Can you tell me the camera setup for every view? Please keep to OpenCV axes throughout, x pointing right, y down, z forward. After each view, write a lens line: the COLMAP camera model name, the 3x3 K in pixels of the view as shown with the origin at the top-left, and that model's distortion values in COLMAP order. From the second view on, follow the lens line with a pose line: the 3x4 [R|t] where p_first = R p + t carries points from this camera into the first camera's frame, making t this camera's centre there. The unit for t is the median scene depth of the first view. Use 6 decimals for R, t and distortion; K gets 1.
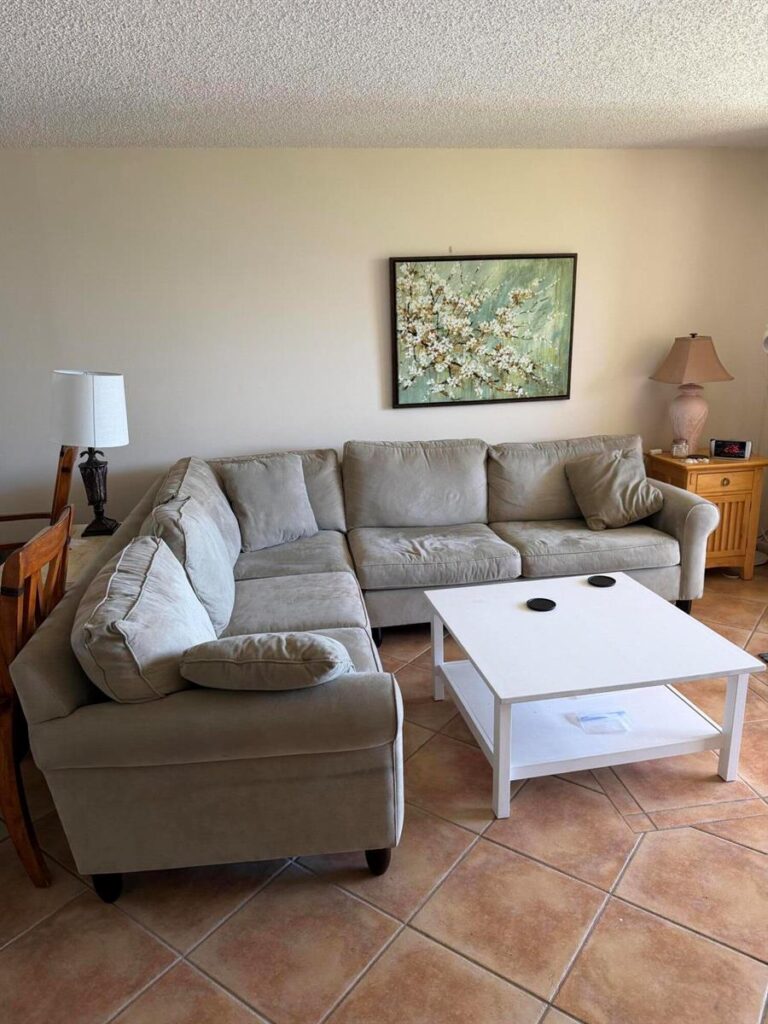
lens RADIAL K [[709.4, 0, 378.6], [0, 709.4, 513.9], [0, 0, 1]] dist [0.052486, -0.062422]
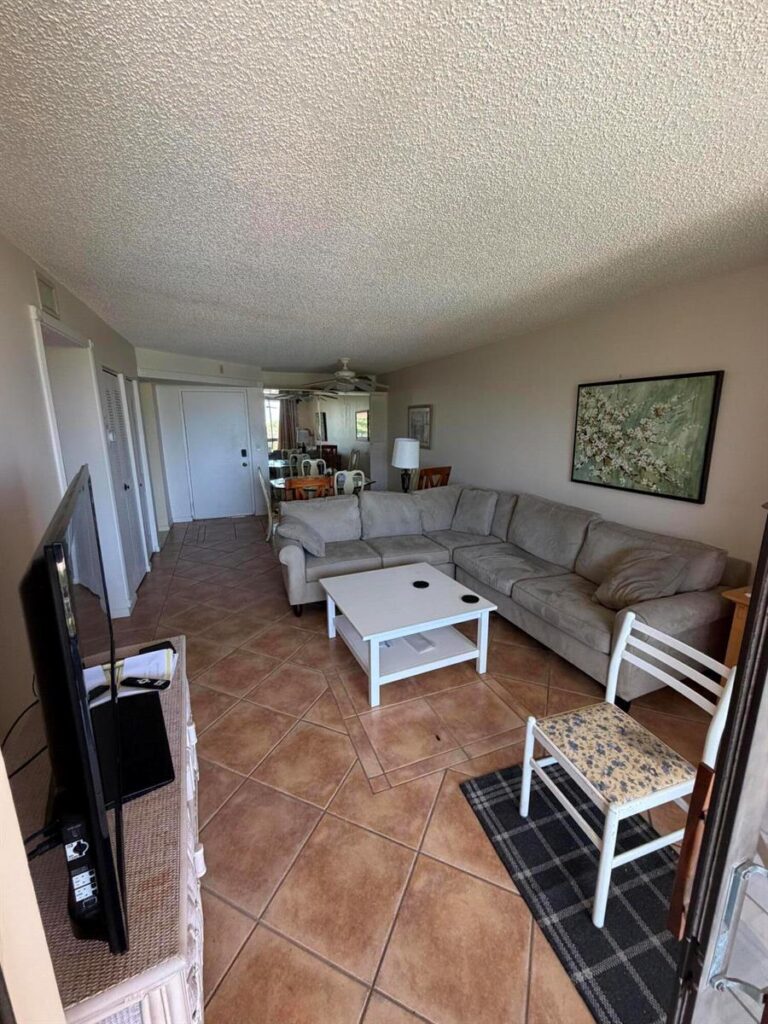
lens RADIAL K [[408.9, 0, 375.9], [0, 408.9, 501.4], [0, 0, 1]] dist [-0.011810, 0.000129]
pose [[0.219420, 0.222247, -0.949980, 0.869425], [-0.261710, 0.951430, 0.162138, -0.159482], [0.939874, 0.213043, 0.266927, 0.443263]]
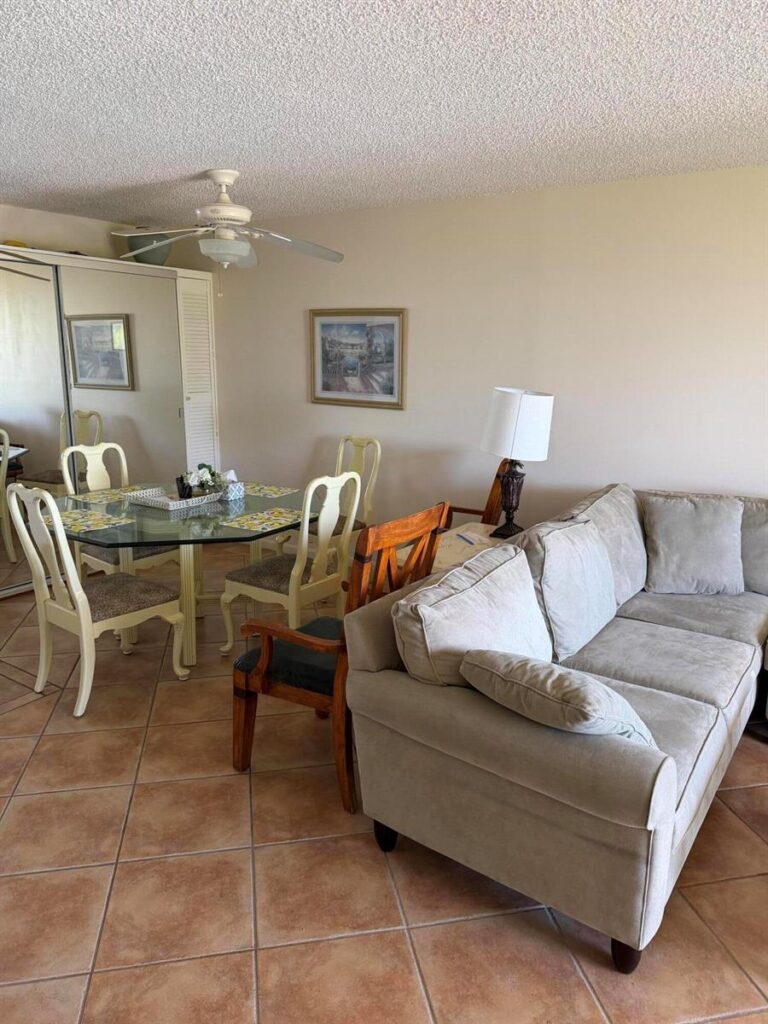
lens RADIAL K [[709.4, 0, 375.2], [0, 709.4, 507.1], [0, 0, 1]] dist [0.052486, -0.062422]
pose [[0.747358, 0.190773, -0.636445, 0.120793], [-0.217129, 0.975426, 0.037414, -0.012165], [0.627942, 0.110229, 0.770414, 0.035255]]
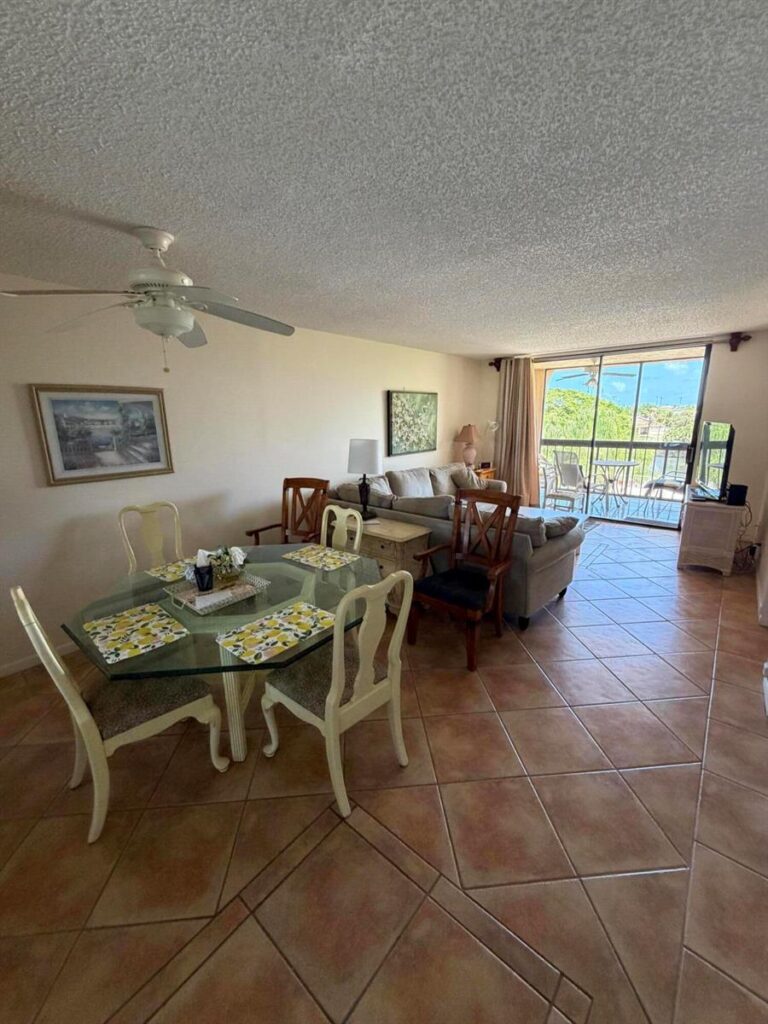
lens RADIAL K [[408.9, 0, 386.9], [0, 408.9, 507.9], [0, 0, 1]] dist [-0.011810, 0.000129]
pose [[0.739728, -0.127524, 0.660711, -0.964571], [0.168587, 0.985686, 0.001498, 0.005966], [-0.651445, 0.110279, 0.750639, 0.080438]]
